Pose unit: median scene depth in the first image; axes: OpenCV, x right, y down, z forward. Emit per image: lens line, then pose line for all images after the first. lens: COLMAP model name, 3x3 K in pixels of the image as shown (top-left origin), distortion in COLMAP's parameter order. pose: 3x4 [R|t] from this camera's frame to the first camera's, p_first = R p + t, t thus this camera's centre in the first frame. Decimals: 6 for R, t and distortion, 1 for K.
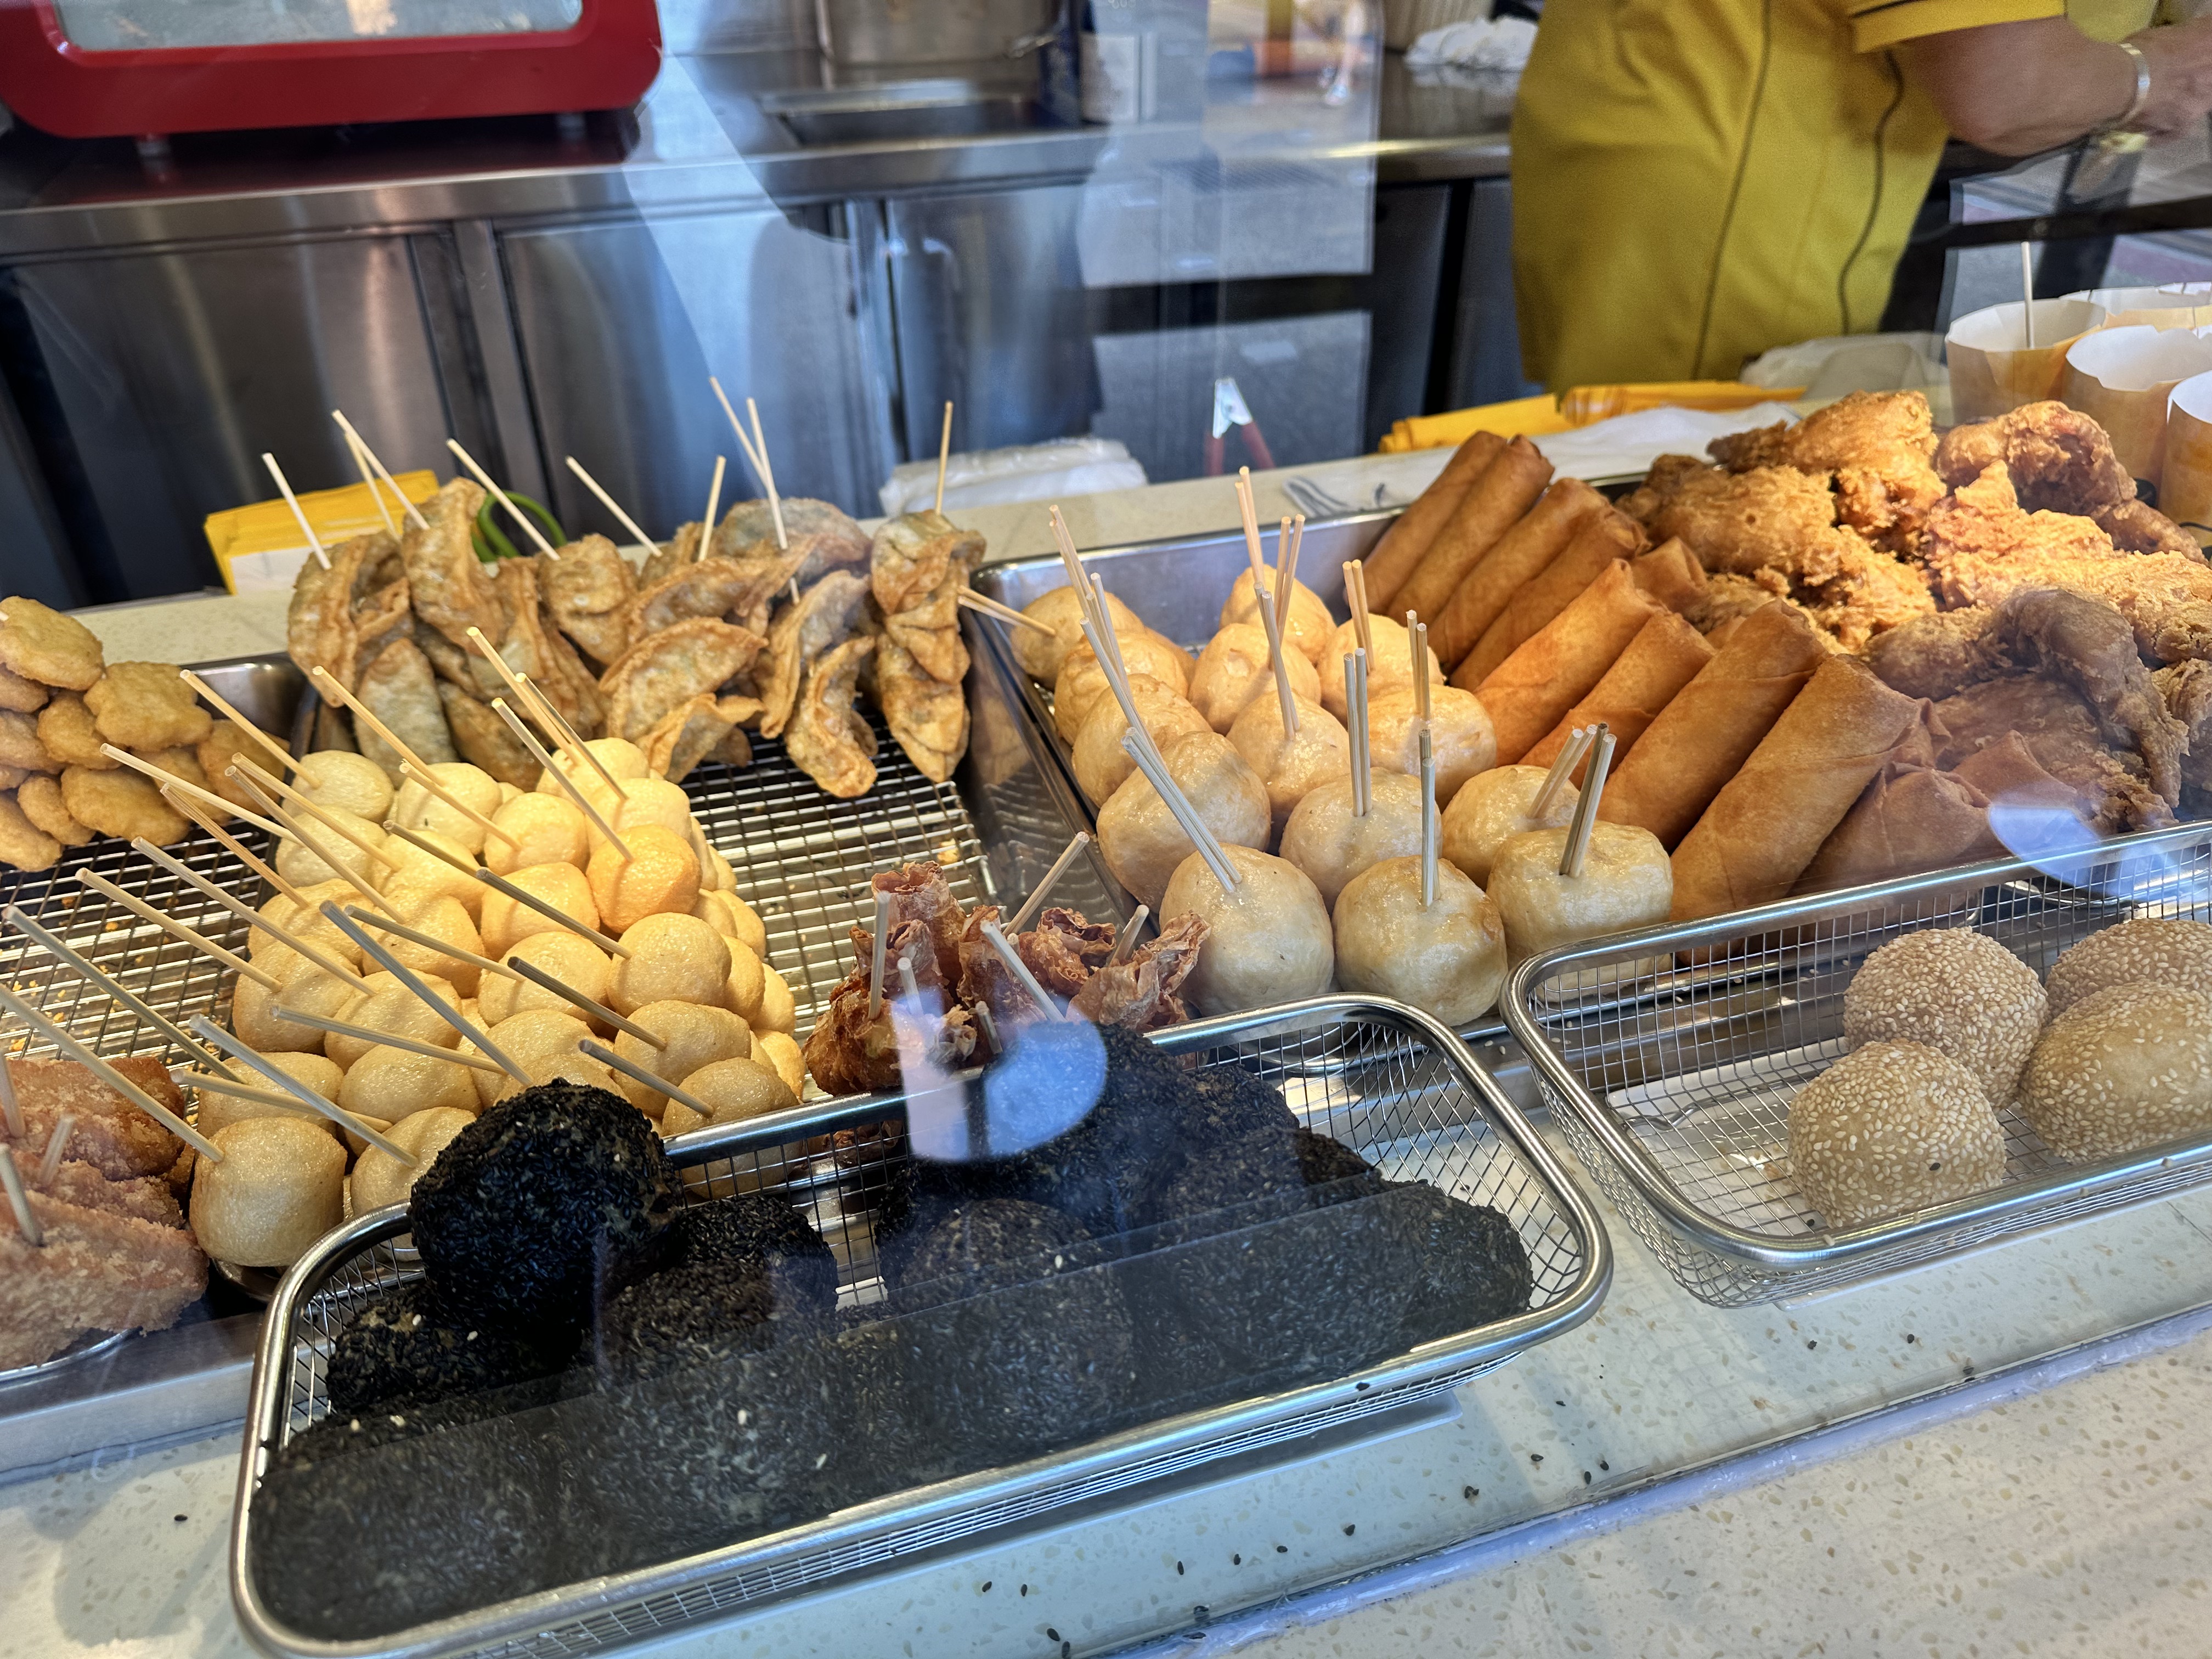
lens RADIAL K [[1556.8, 0, 1097.3], [0, 1556.8, 770.2], [0, 0, 1]] dist [0.002723, -0.027120]
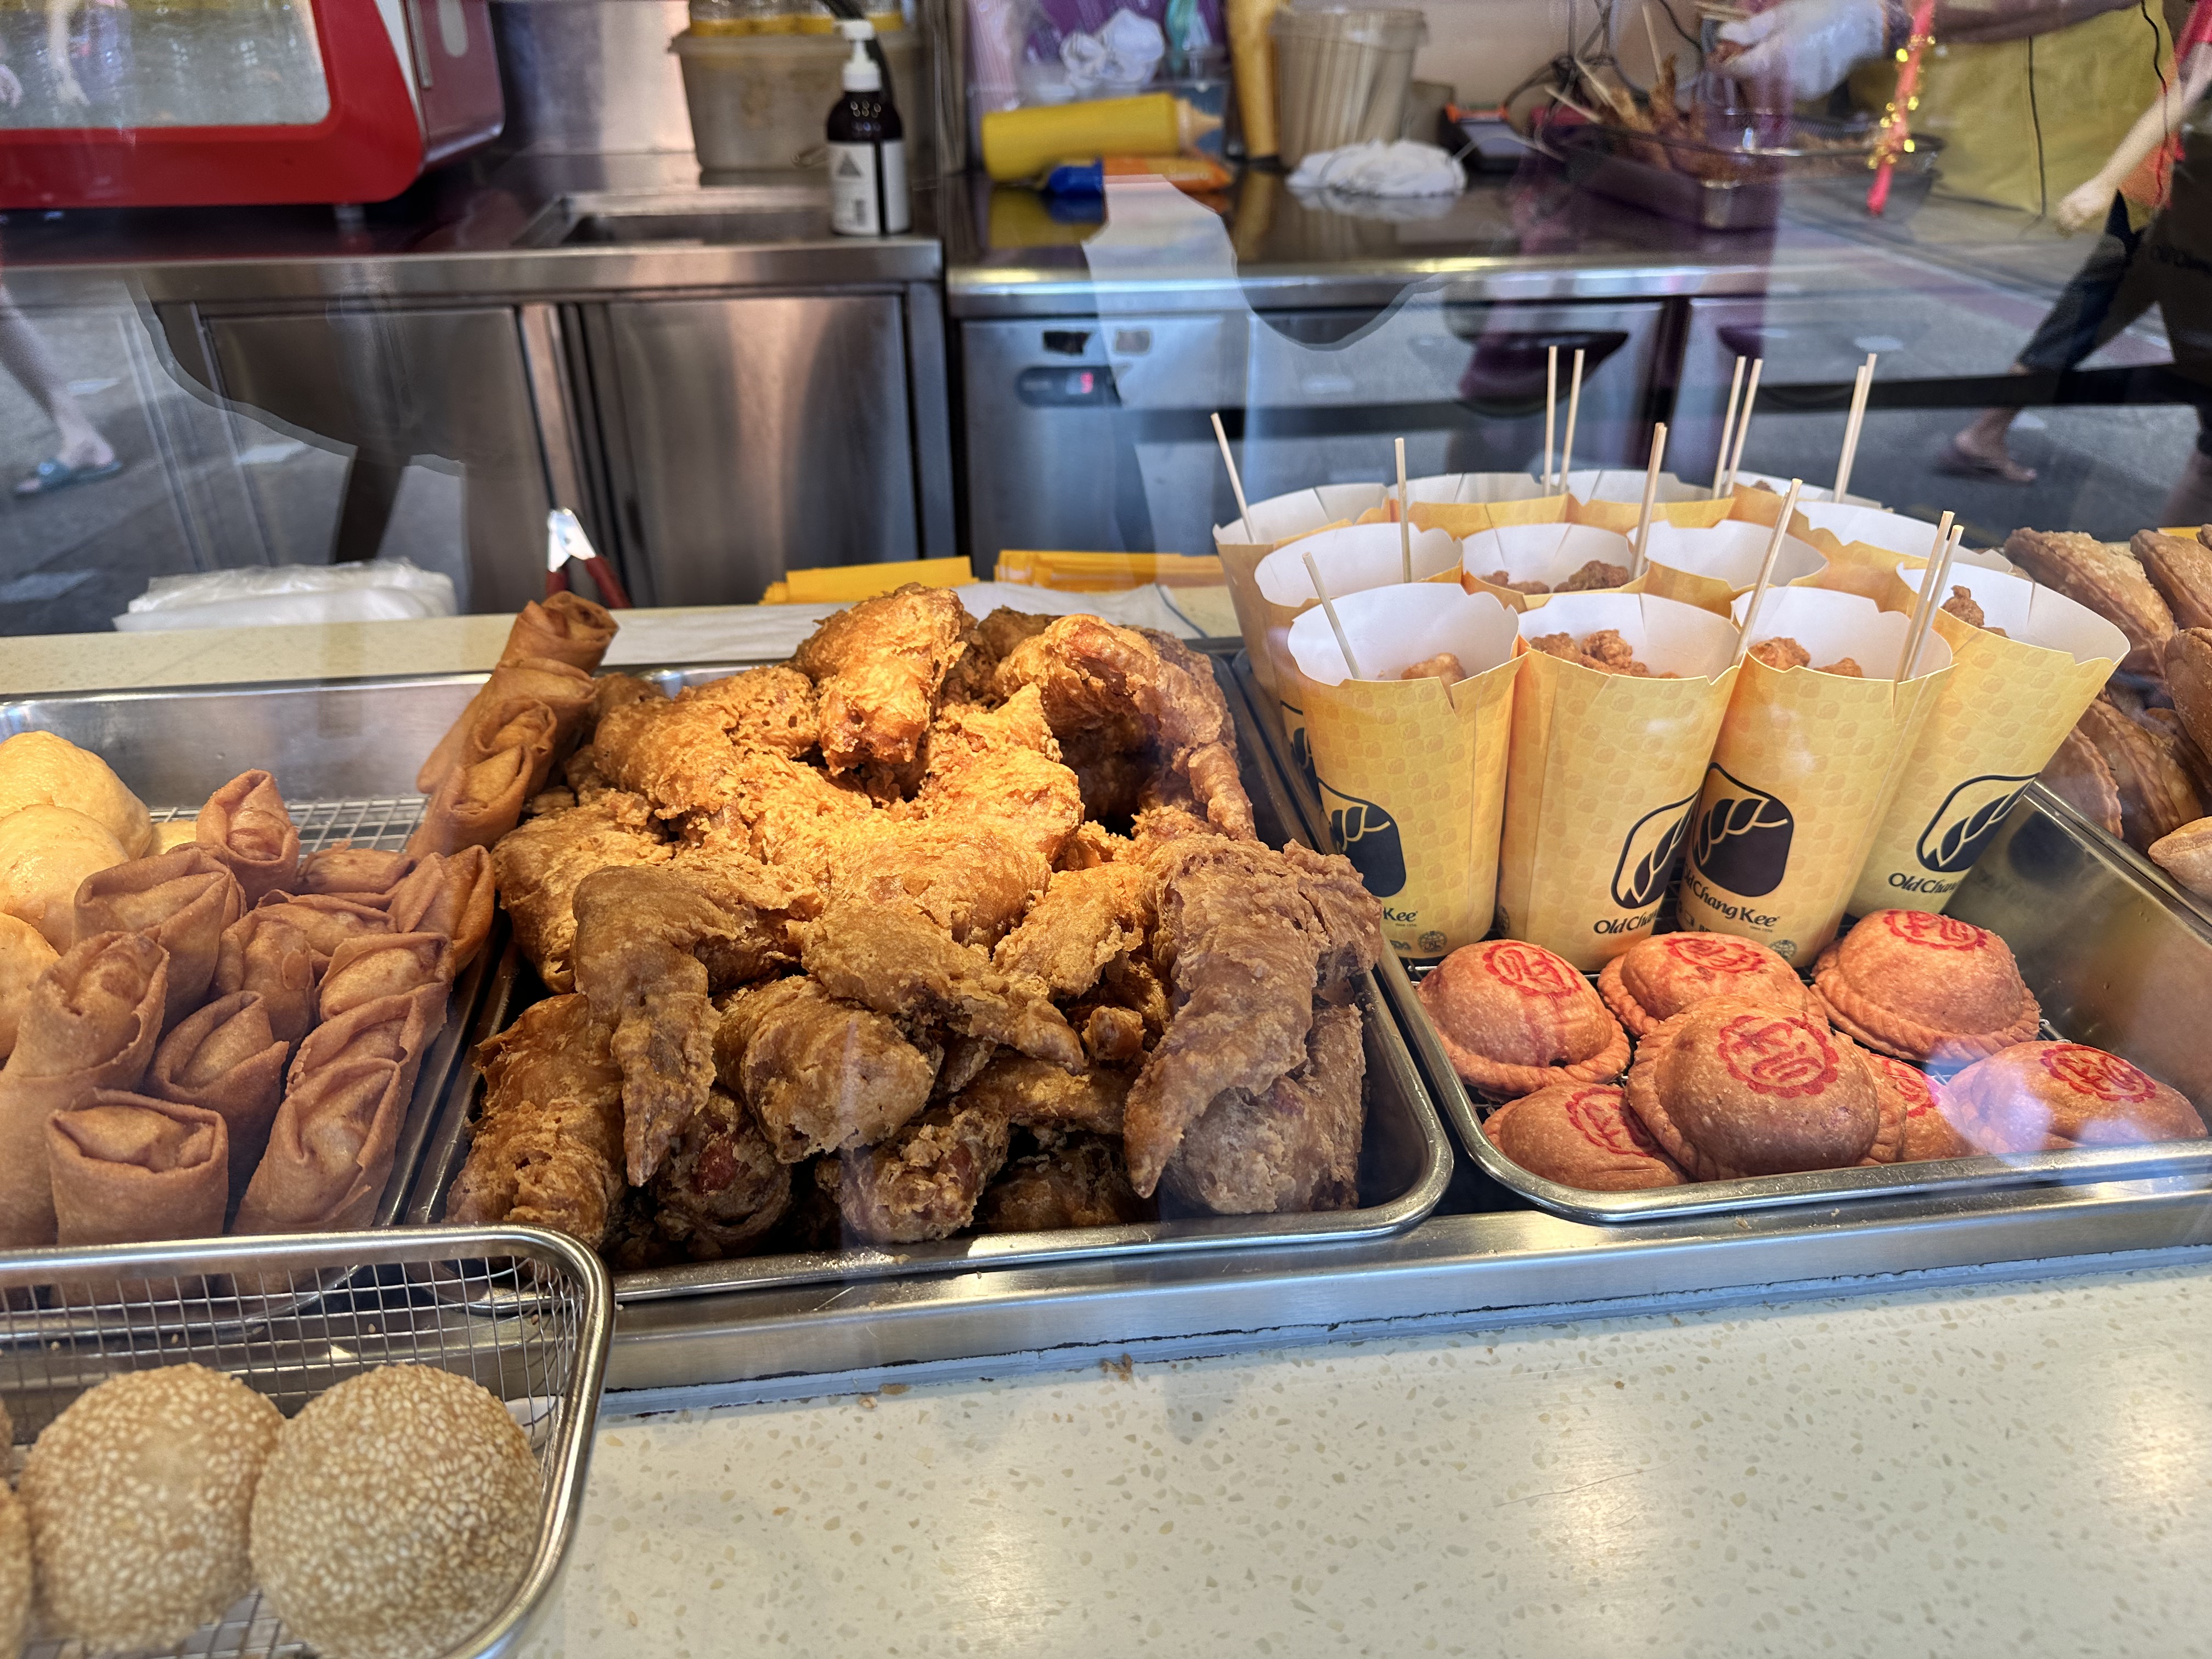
lens RADIAL K [[1558.5, 0, 1073.3], [0, 1558.5, 767.4], [0, 0, 1]] dist [0.111353, -0.304931]
pose [[0.981806, 0.096120, -0.163764, 0.791073], [-0.106633, 0.992684, -0.056642, -0.119423], [0.157122, 0.073074, 0.984872, 0.220315]]
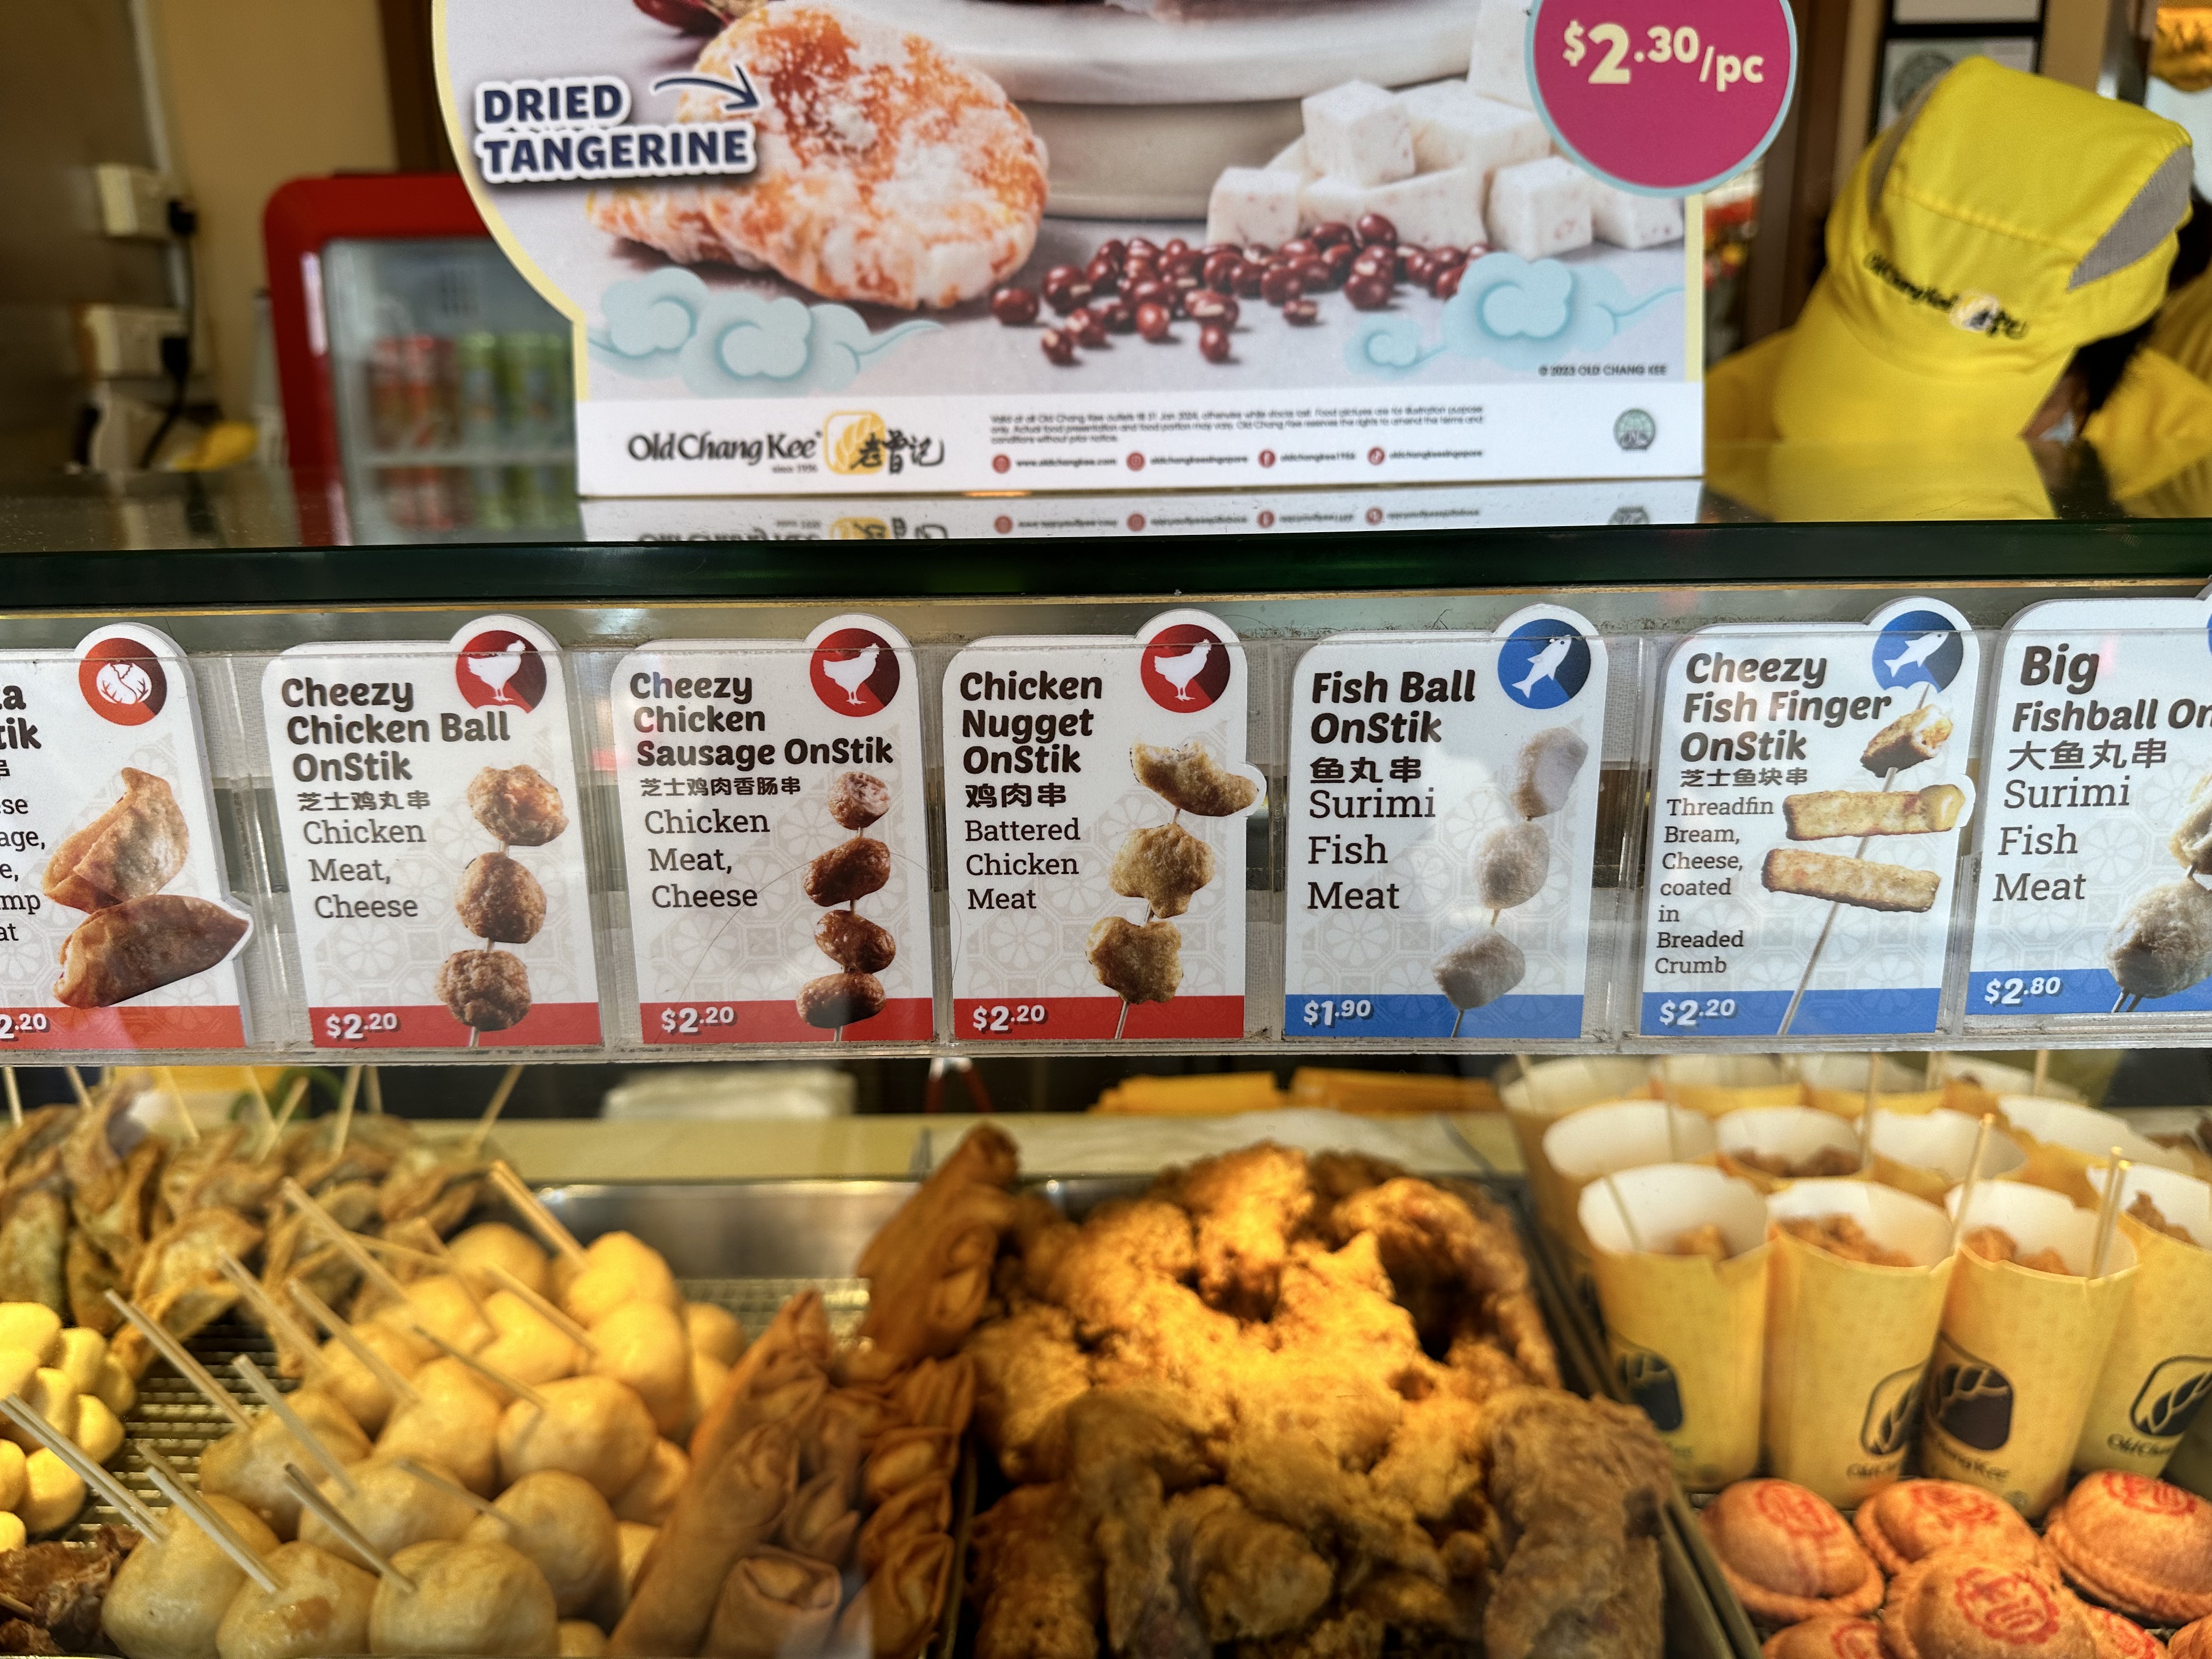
lens RADIAL K [[1556.8, 0, 1097.3], [0, 1556.8, 770.2], [0, 0, 1]] dist [0.002723, -0.027120]
pose [[0.951249, 0.068843, -0.300642, 0.744703], [-0.160180, 0.943274, -0.290820, -0.171826], [0.263567, 0.324799, 0.908316, -0.080589]]
